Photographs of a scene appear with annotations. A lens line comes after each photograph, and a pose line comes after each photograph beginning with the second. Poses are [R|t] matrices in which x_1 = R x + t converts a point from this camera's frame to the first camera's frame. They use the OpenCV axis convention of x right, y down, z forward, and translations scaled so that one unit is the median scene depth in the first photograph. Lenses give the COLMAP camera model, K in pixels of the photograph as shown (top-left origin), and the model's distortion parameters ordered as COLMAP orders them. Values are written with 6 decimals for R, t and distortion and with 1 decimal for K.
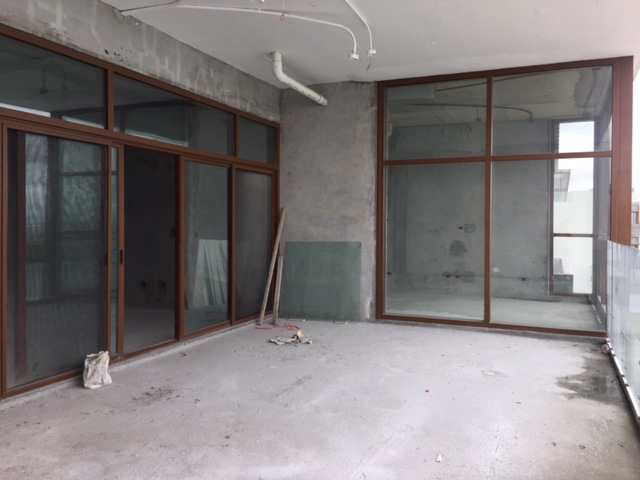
lens RADIAL K [[550.3, 0, 319.5], [0, 550.3, 226.9], [0, 0, 1]] dist [0.115522, -0.143323]
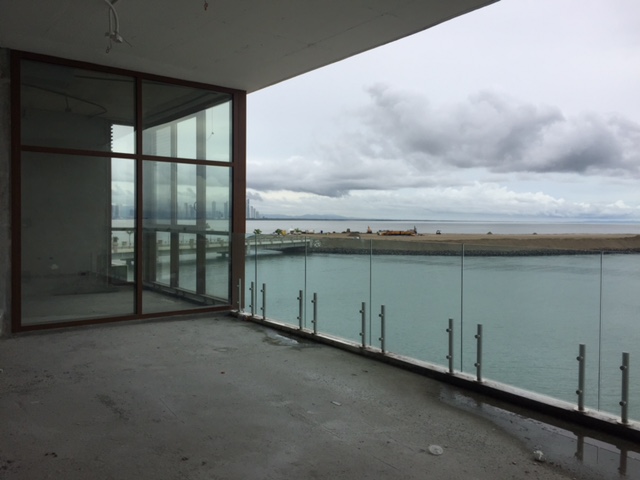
lens RADIAL K [[550.3, 0, 319.5], [0, 550.3, 226.9], [0, 0, 1]] dist [0.115522, -0.143323]
pose [[0.510139, -0.014781, 0.859965, -0.392453], [0.004401, 0.999884, 0.014576, -0.005048], [-0.860081, -0.003651, 0.510145, 0.167380]]
